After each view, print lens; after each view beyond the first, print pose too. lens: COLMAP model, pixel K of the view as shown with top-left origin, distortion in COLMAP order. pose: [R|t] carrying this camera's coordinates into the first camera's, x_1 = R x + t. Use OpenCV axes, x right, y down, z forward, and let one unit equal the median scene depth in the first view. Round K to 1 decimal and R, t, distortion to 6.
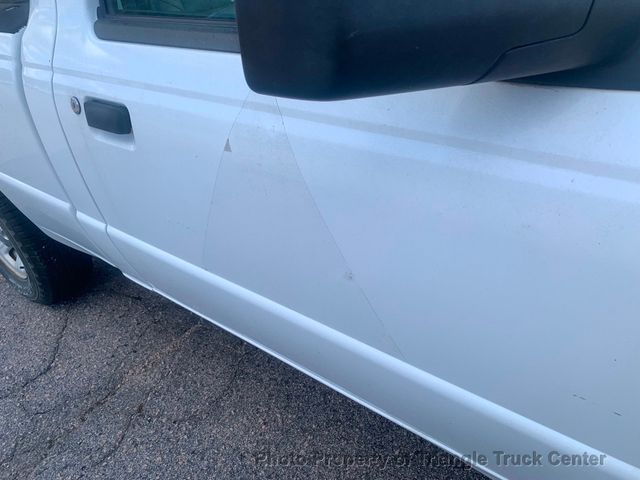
lens RADIAL K [[494.0, 0, 312.9], [0, 494.0, 240.7], [0, 0, 1]] dist [0.011128, -0.010612]
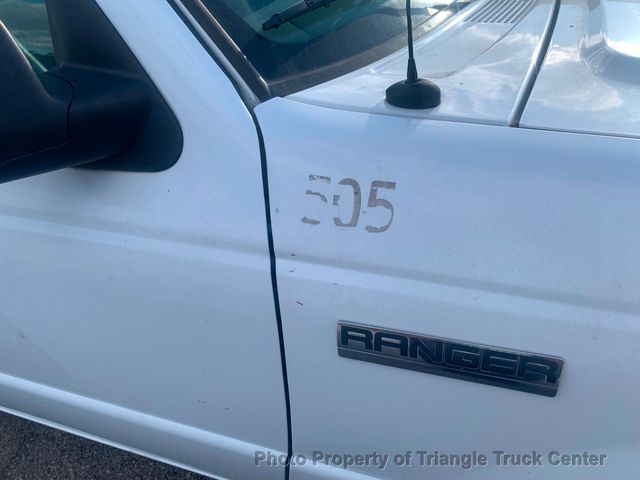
lens RADIAL K [[494.0, 0, 312.9], [0, 494.0, 240.7], [0, 0, 1]] dist [0.011128, -0.010612]
pose [[0.950240, -0.138221, 0.279175, 0.173615], [0.149921, 0.988477, -0.020892, -0.005566], [-0.273071, 0.061707, 0.960013, -0.106916]]
